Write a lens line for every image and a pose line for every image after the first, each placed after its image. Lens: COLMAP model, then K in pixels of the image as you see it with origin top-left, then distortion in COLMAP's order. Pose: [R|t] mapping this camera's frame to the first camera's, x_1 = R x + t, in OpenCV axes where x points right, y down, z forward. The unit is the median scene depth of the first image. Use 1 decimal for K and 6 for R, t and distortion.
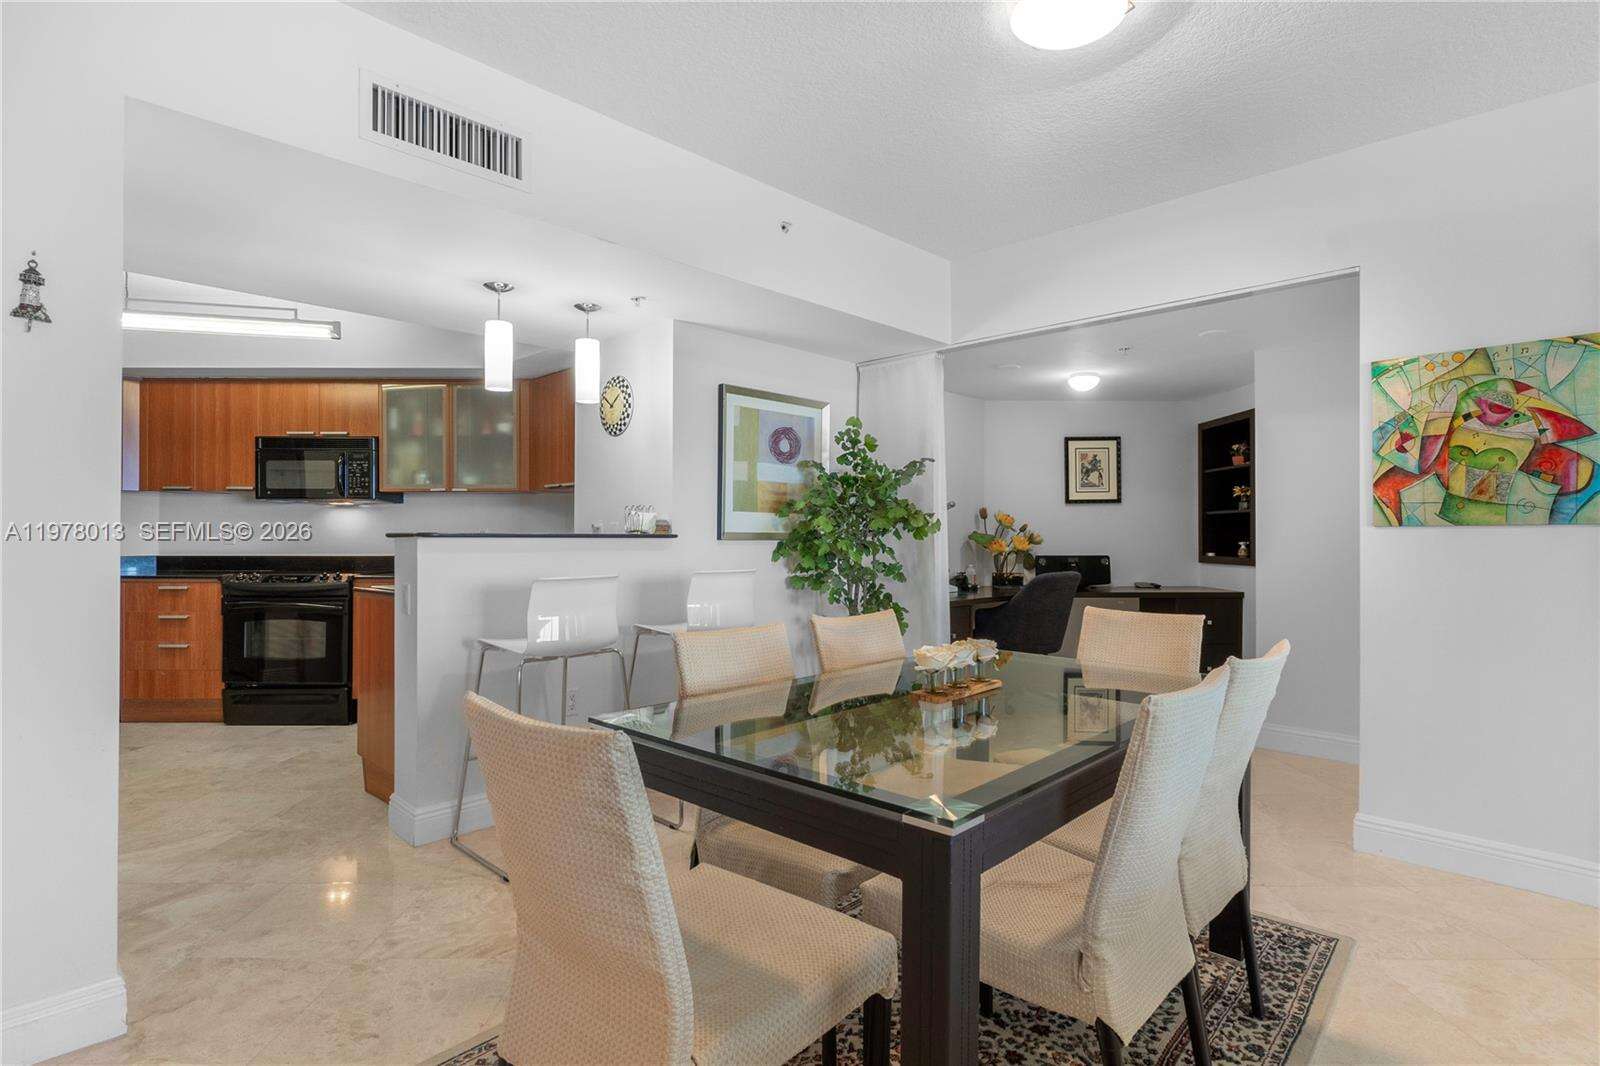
lens RADIAL K [[793.1, 0, 800.0], [0, 793.1, 533.0], [0, 0, 1]] dist [-0.000345, -0.000252]
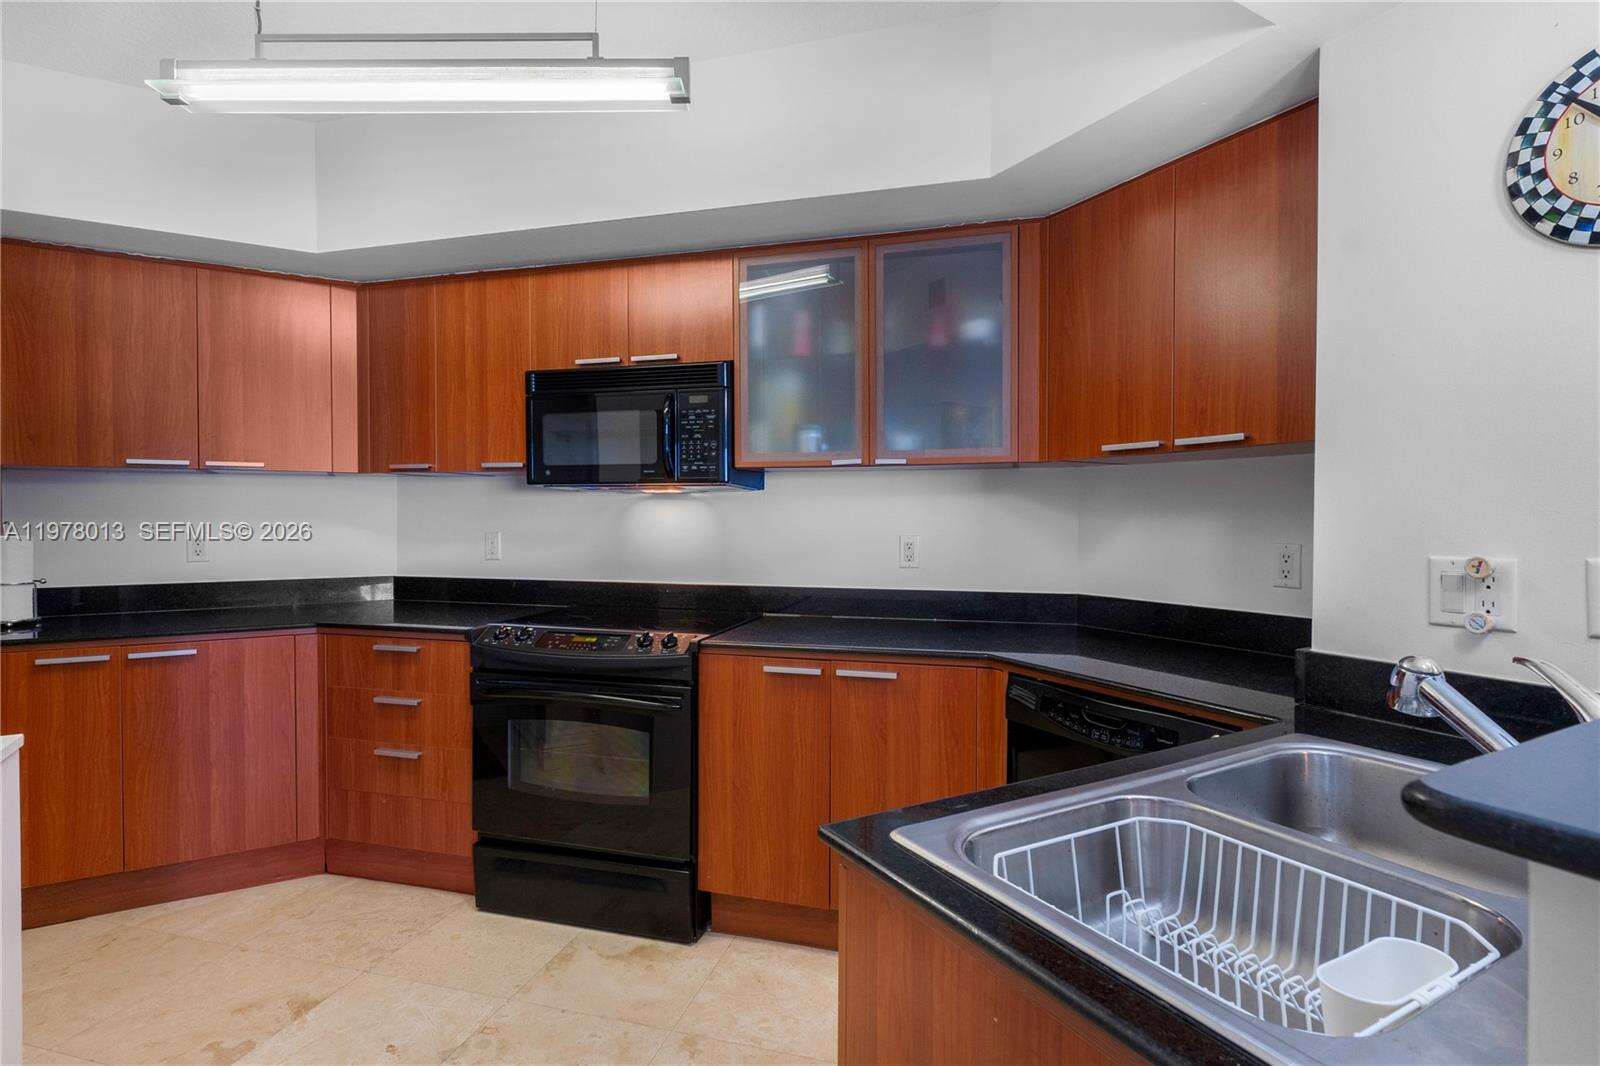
lens RADIAL K [[795.1, 0, 816.5], [0, 795.1, 530.3], [0, 0, 1]] dist [0.002476, 0.000135]
pose [[0.963438, 0.005825, -0.267868, -0.299435], [0.000156, 0.999751, 0.022304, -0.020232], [0.267931, -0.021530, 0.963198, 0.453135]]
